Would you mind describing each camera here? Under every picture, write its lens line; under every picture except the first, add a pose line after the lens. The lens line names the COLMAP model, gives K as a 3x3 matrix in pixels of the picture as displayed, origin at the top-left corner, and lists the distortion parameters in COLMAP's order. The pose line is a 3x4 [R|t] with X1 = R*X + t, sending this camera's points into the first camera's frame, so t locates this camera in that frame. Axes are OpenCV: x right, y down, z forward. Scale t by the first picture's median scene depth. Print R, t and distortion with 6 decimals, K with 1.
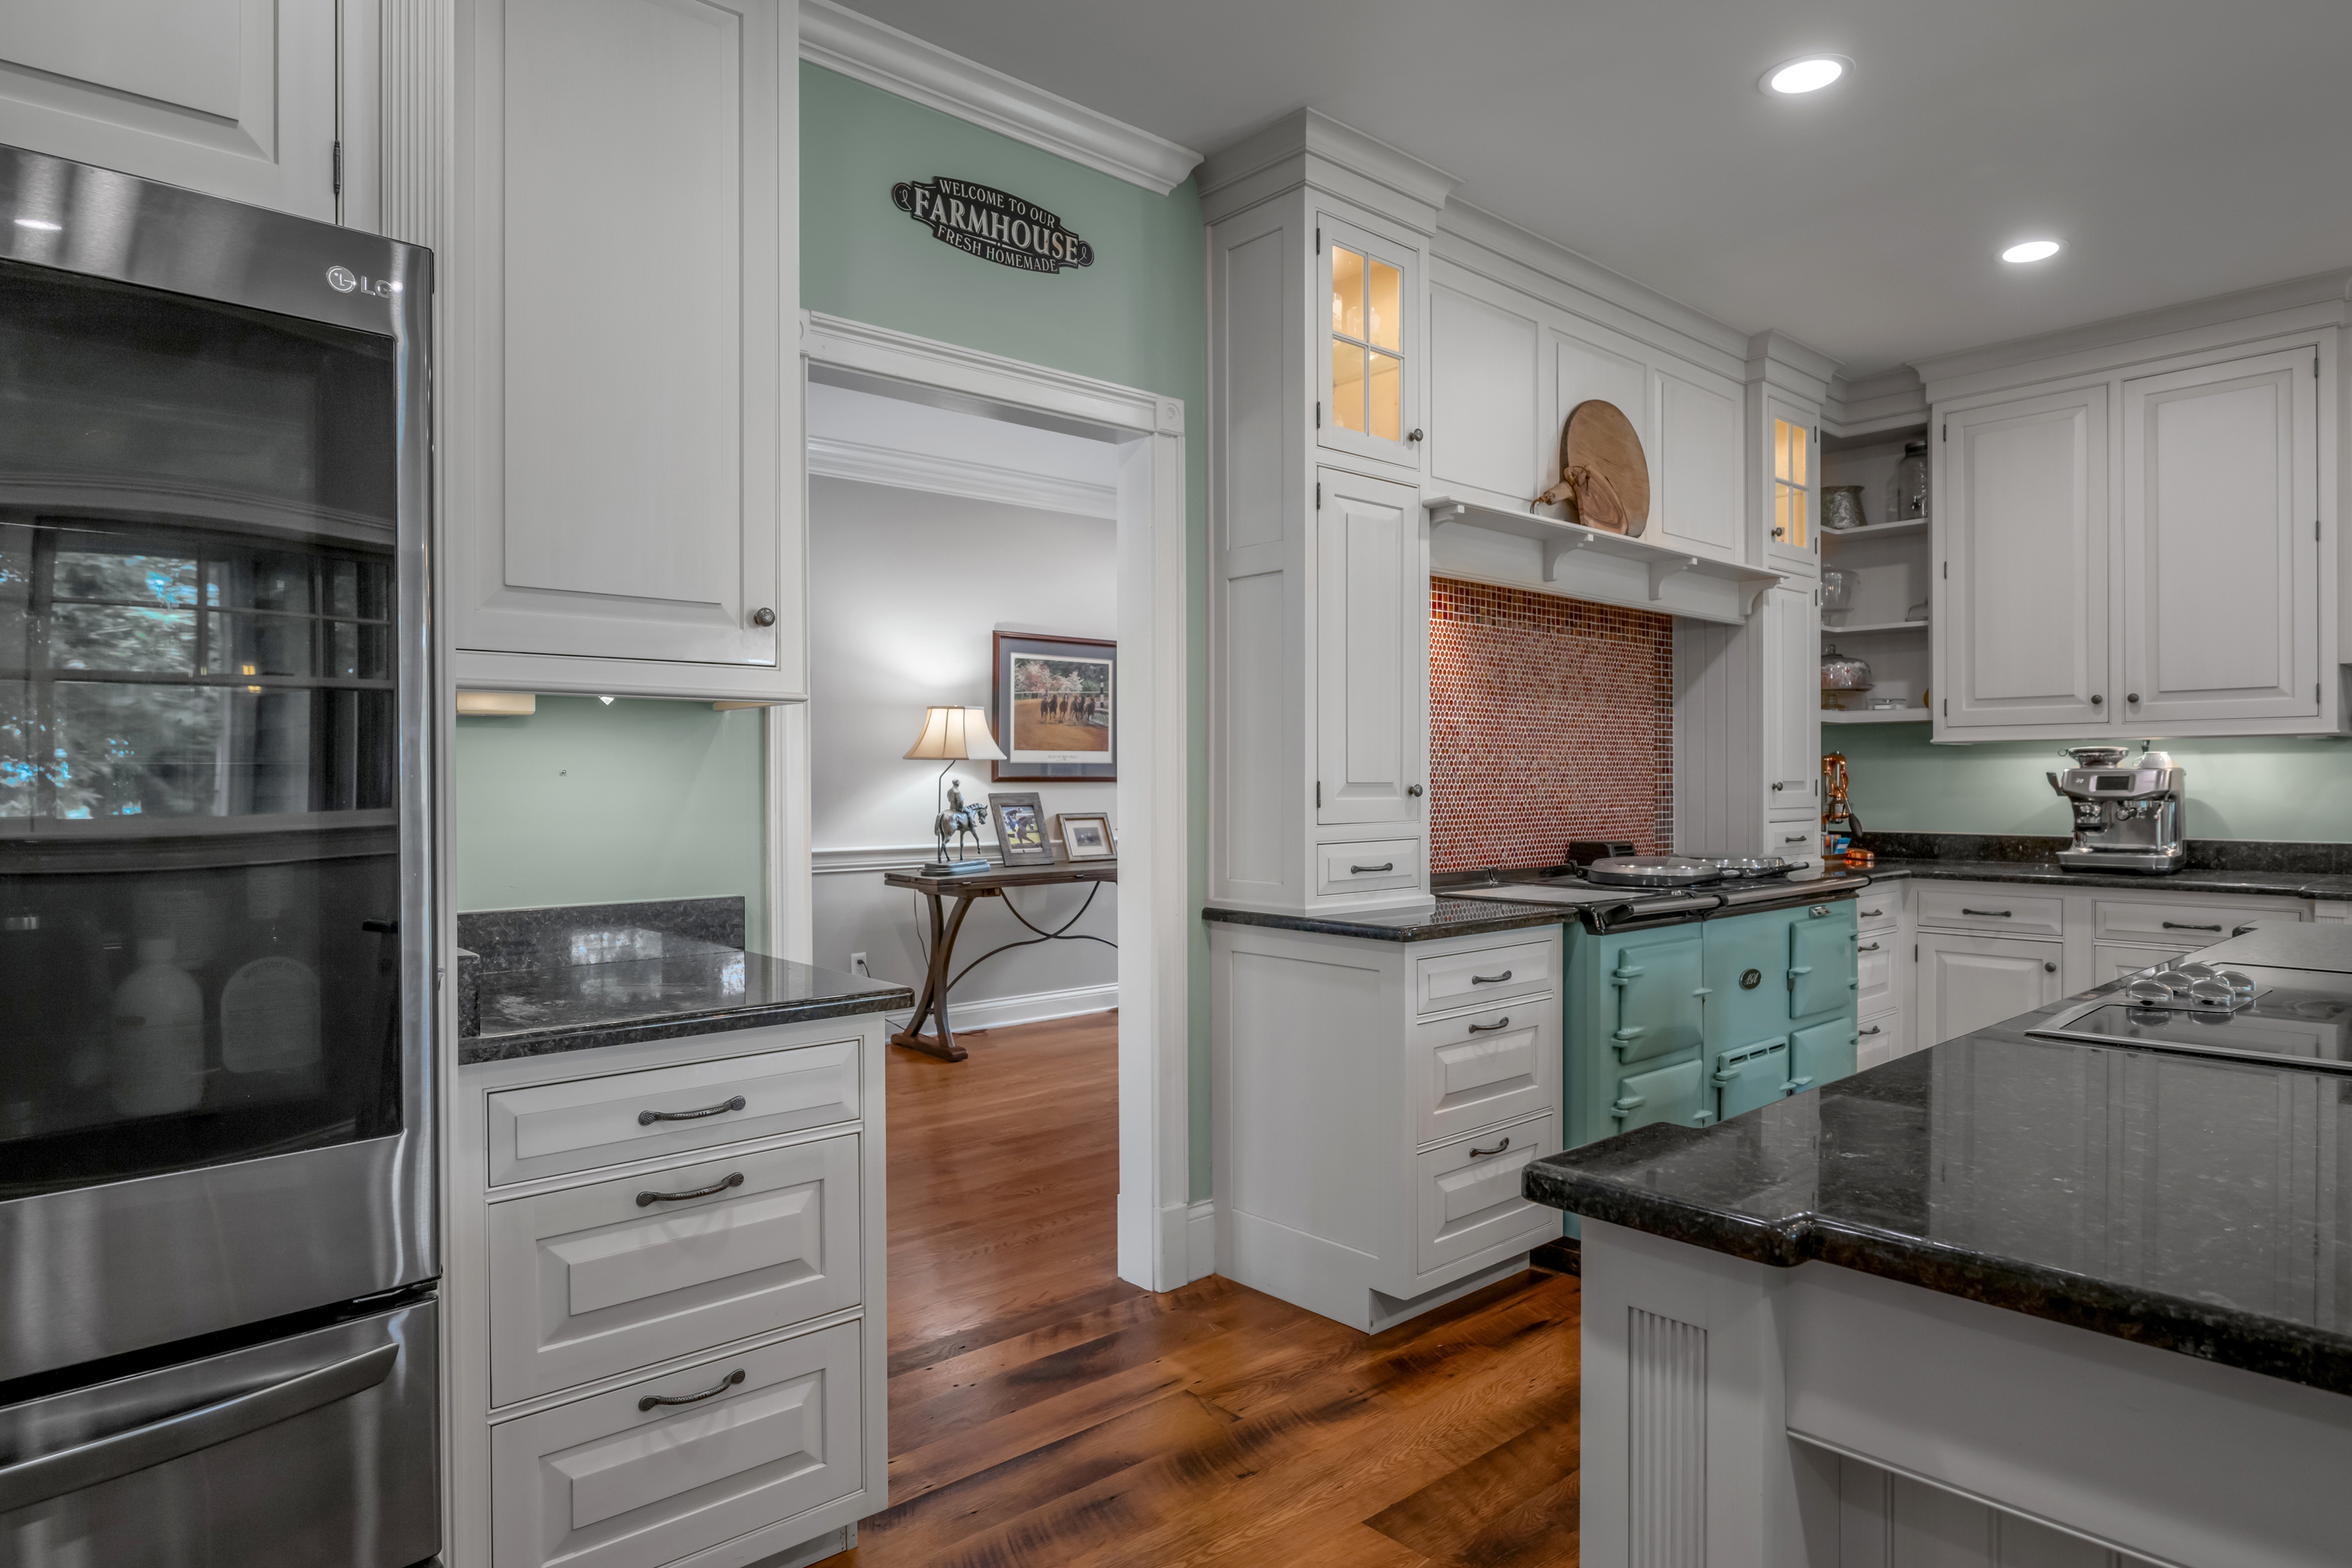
lens RADIAL K [[1355.9, 0, 1184.8], [0, 1355.9, 786.3], [0, 0, 1]] dist [-0.012919, 0.002185]
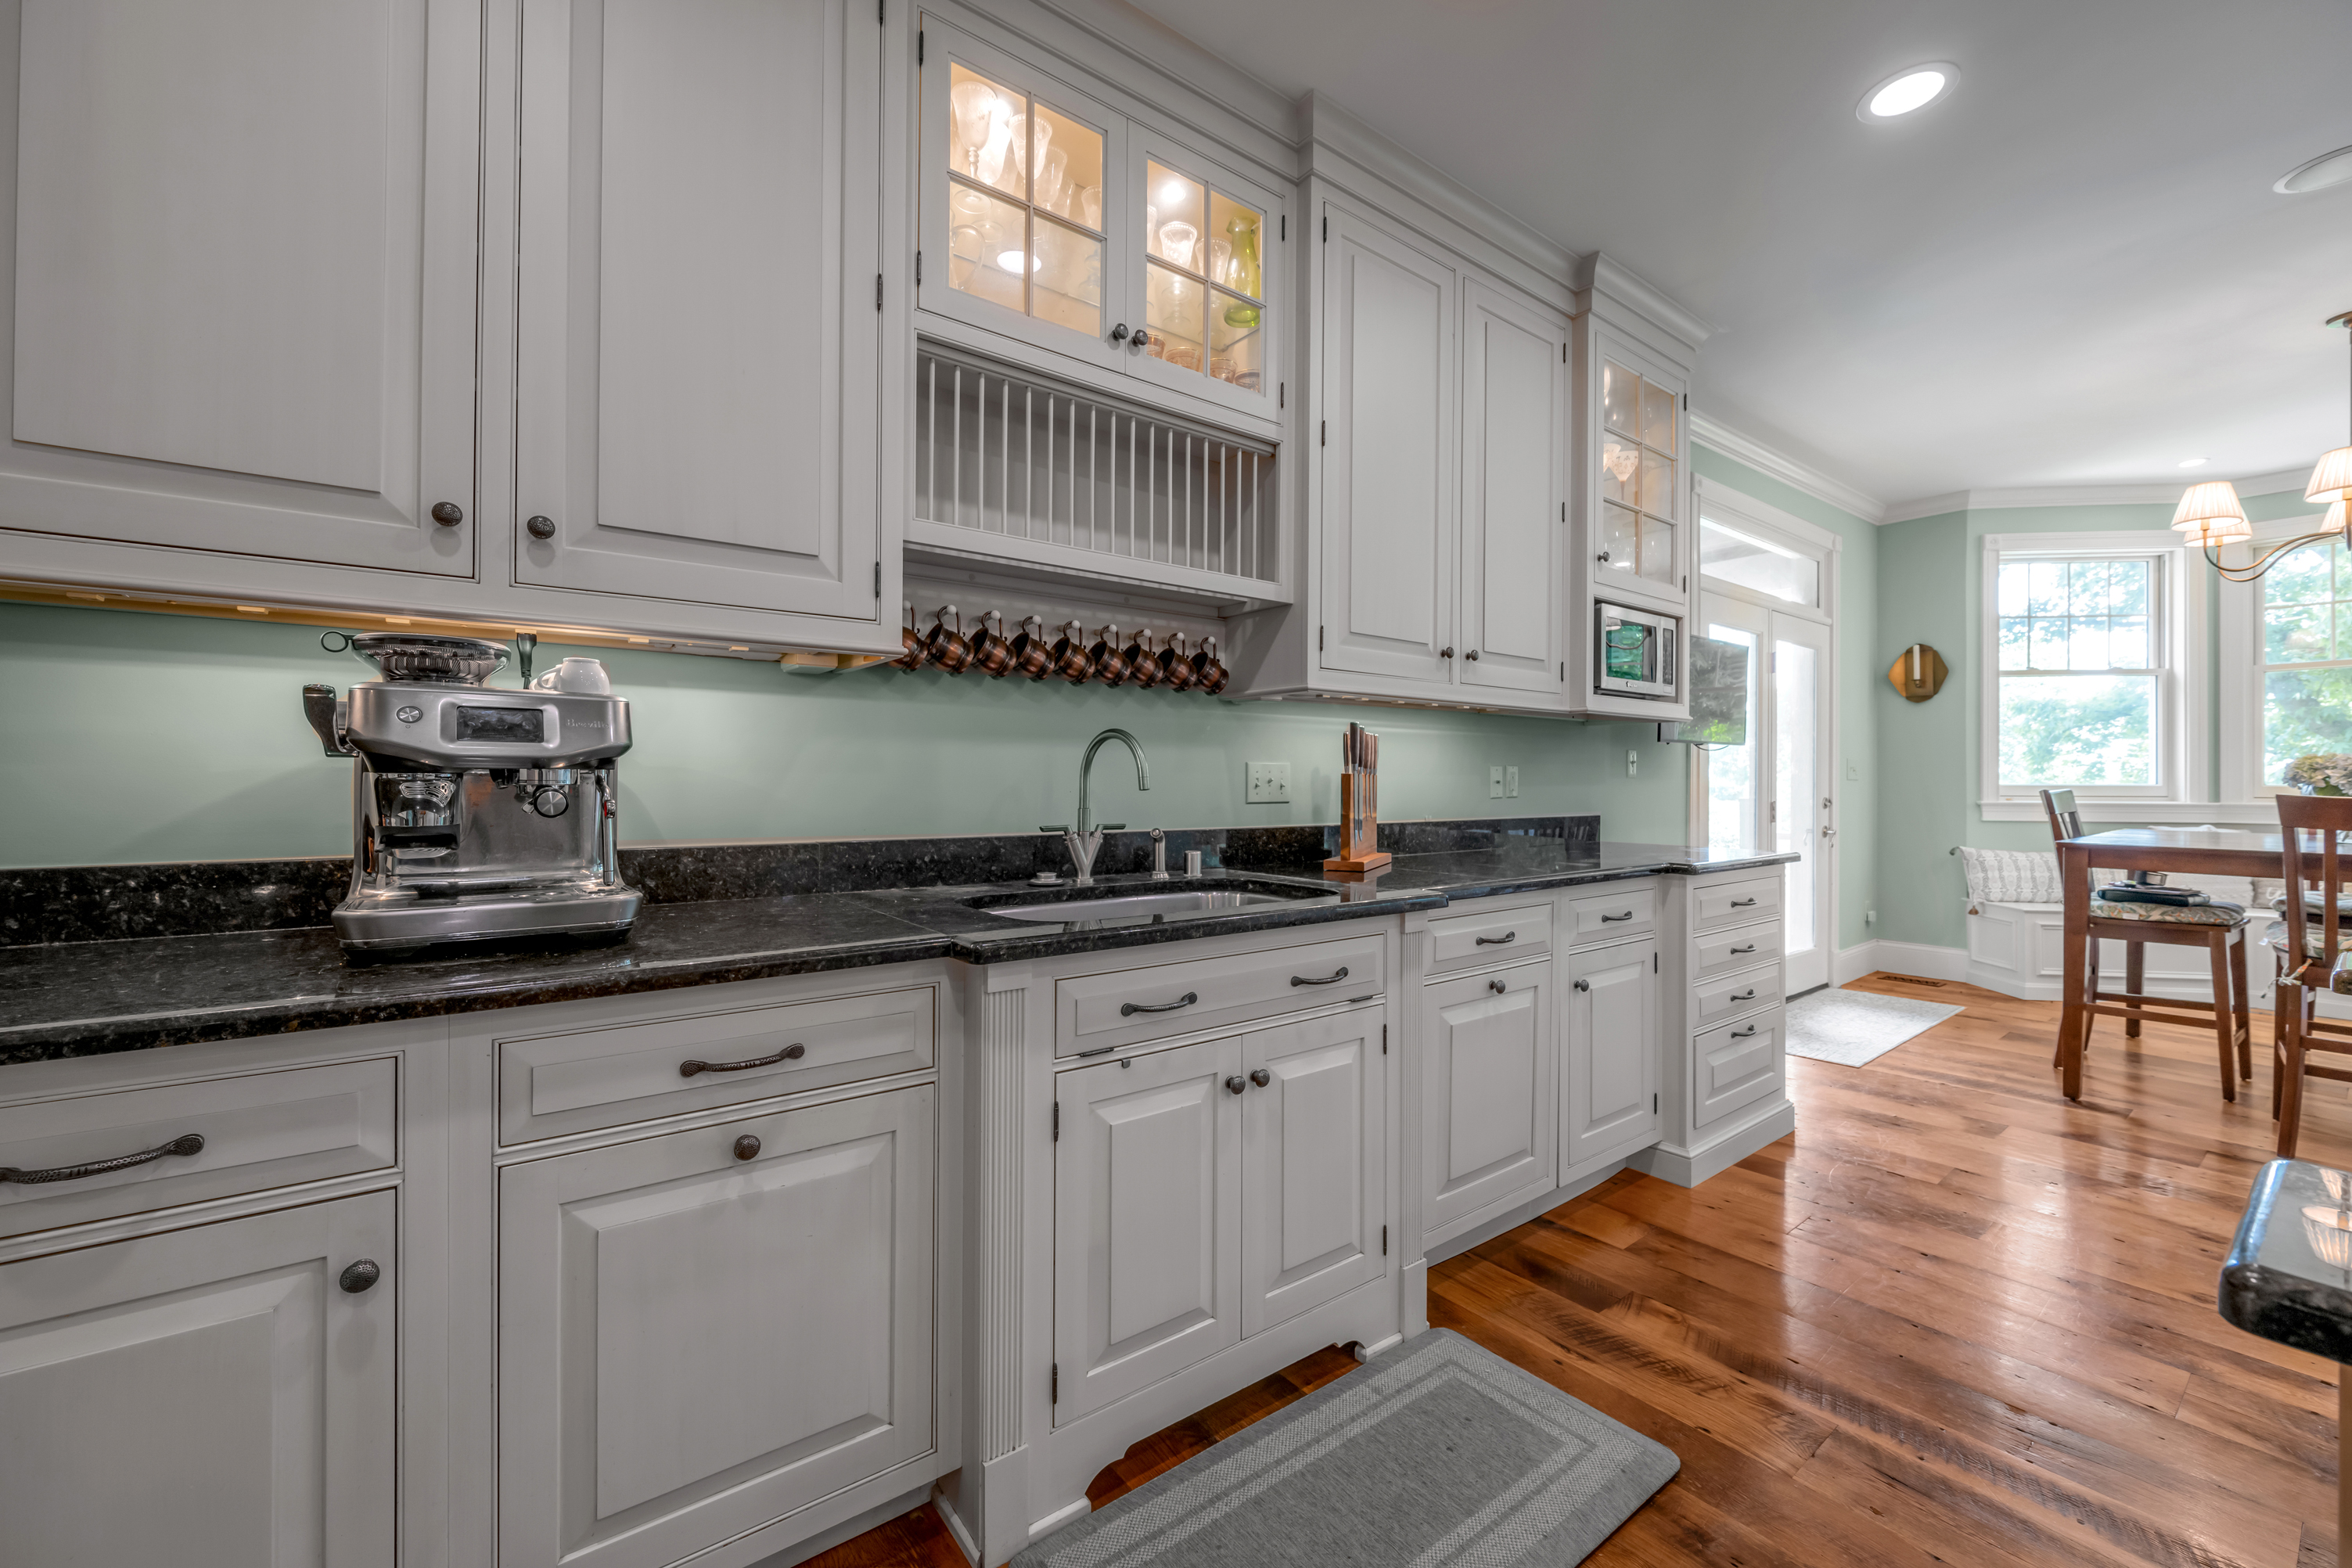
lens RADIAL K [[945.2, 0, 1195.5], [0, 945.2, 773.2], [0, 0, 1]] dist [-0.004618, -0.000648]
pose [[0.071598, 0.013341, 0.997344, 0.508088], [-0.000483, 0.999911, -0.013341, 0.018897], [-0.997433, 0.000473, 0.071598, 0.927611]]
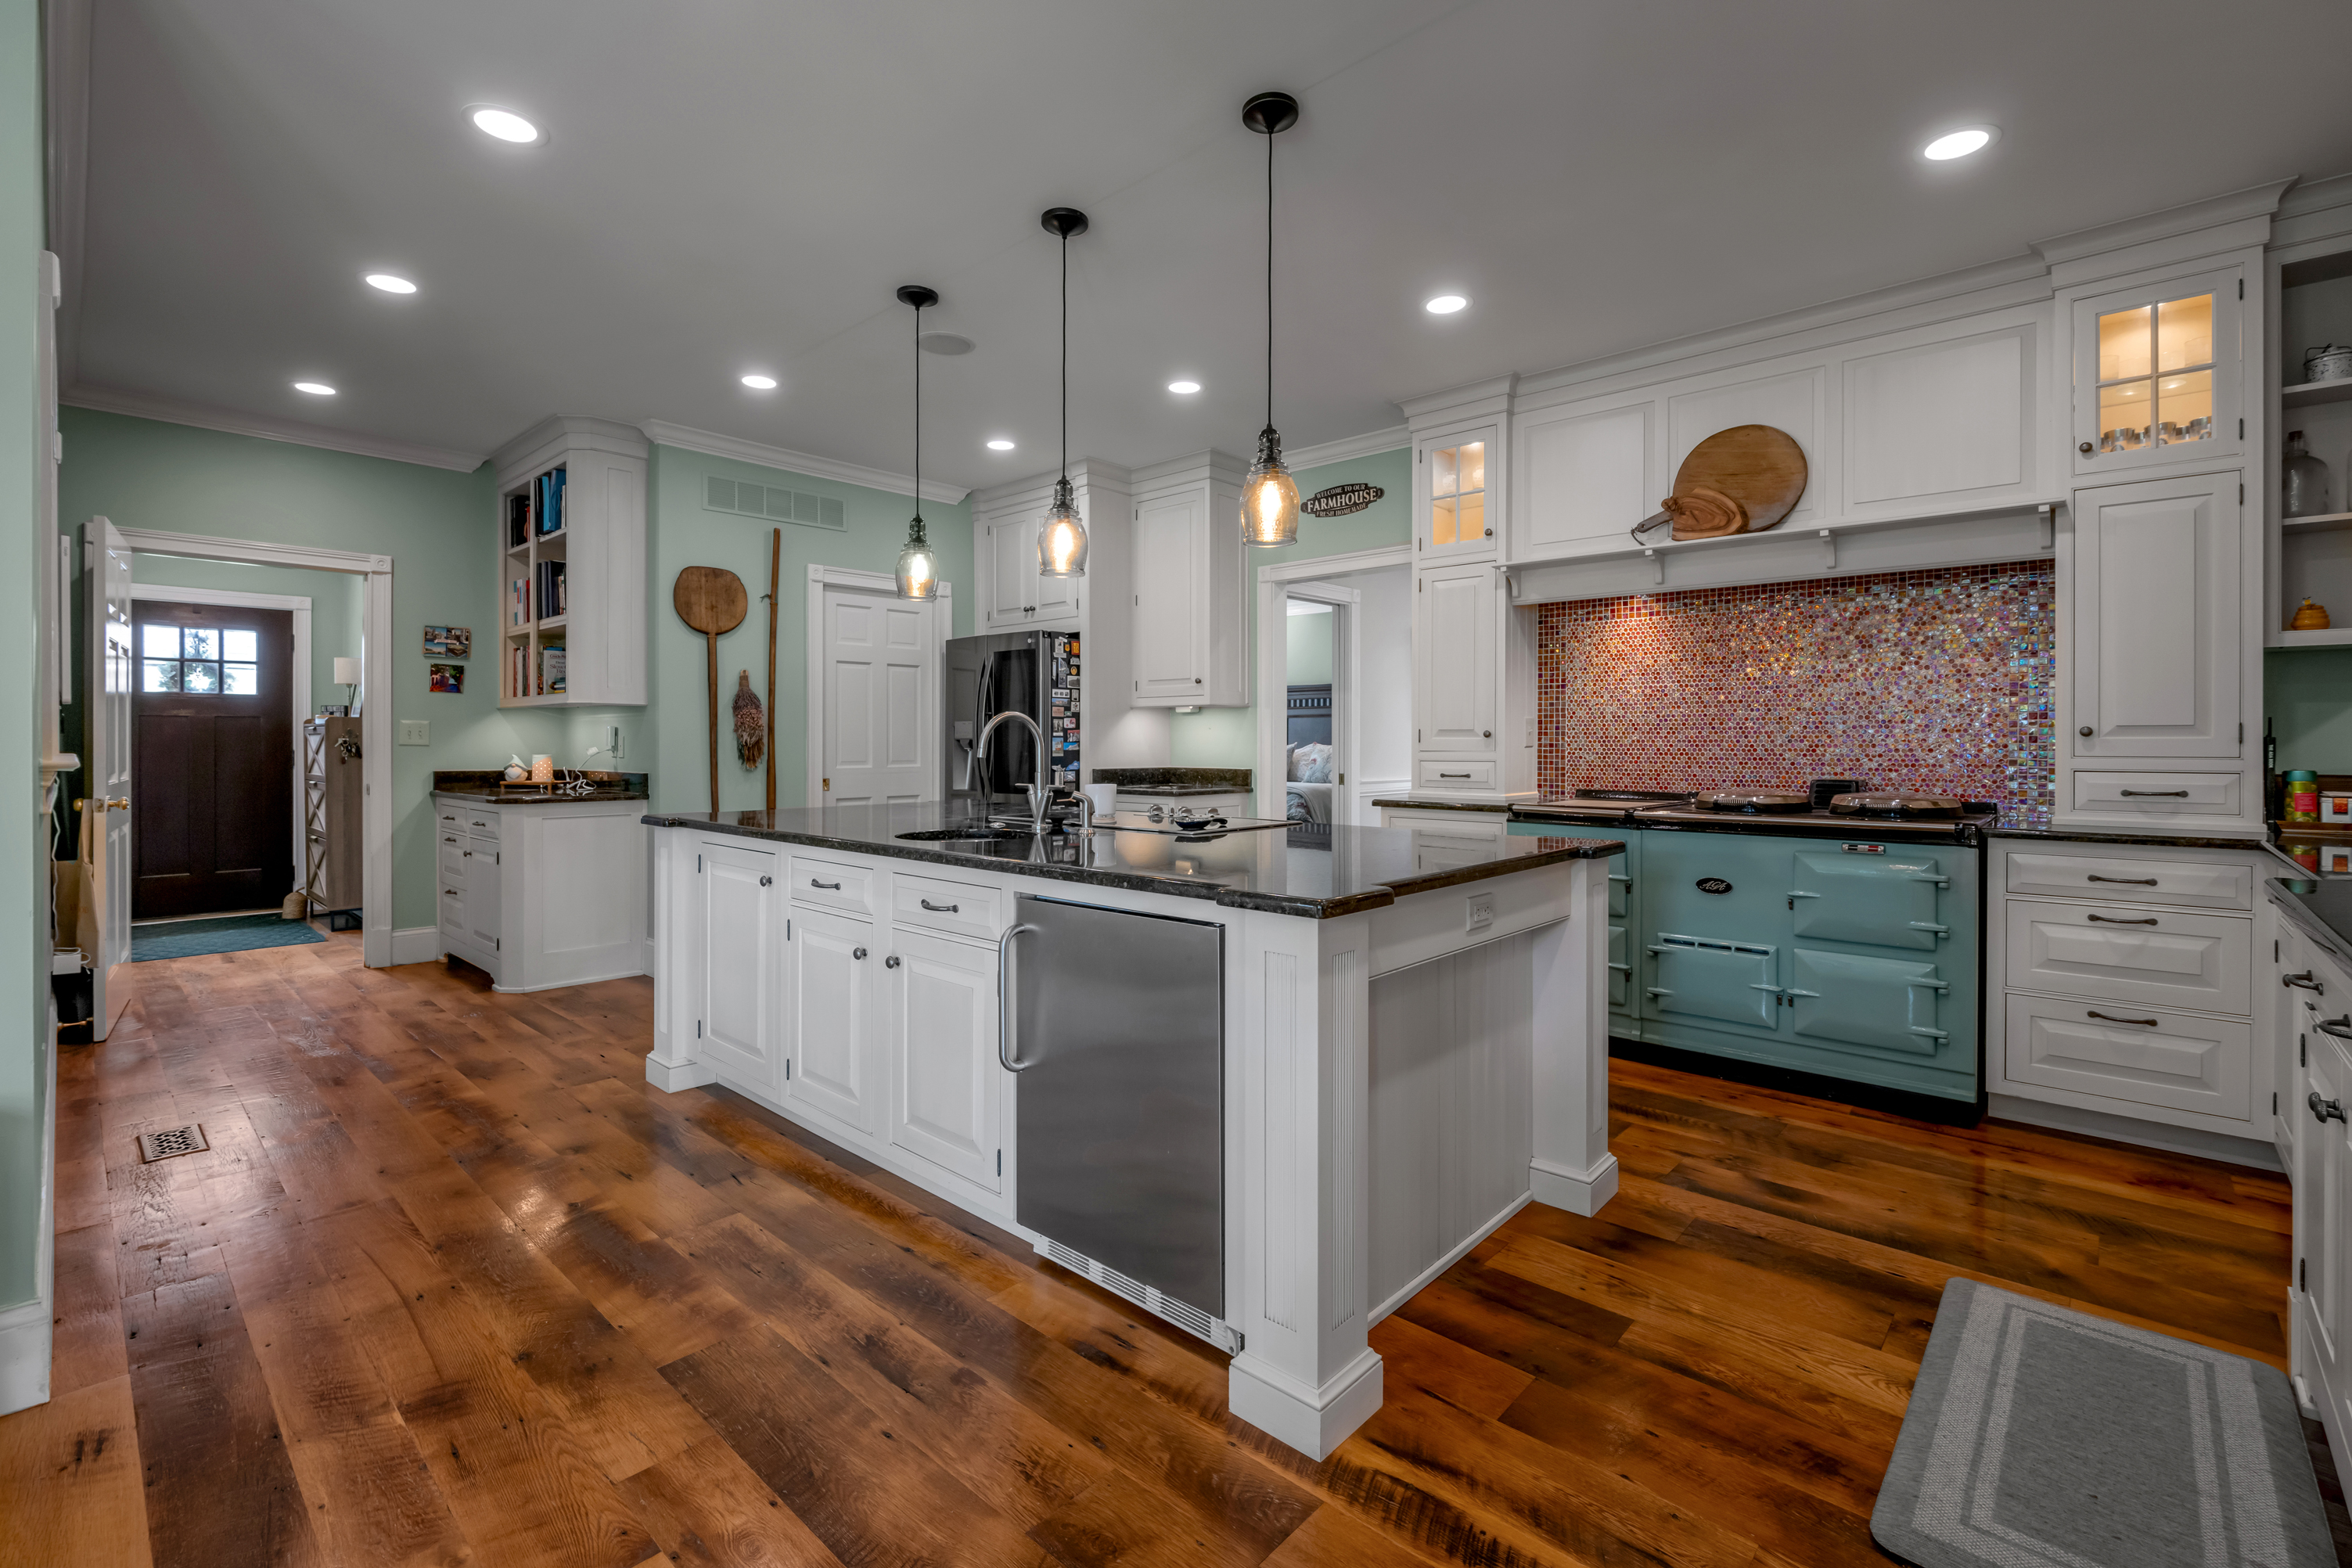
lens RADIAL K [[1024.0, 0, 1187.6], [0, 1024.0, 746.1], [0, 0, 1]] dist [-0.008035, 0.000685]
pose [[0.106476, 0.007927, -0.994284, 1.319345], [-0.004931, 0.999960, 0.007444, 0.009905], [0.994303, 0.004110, 0.106511, 0.427184]]
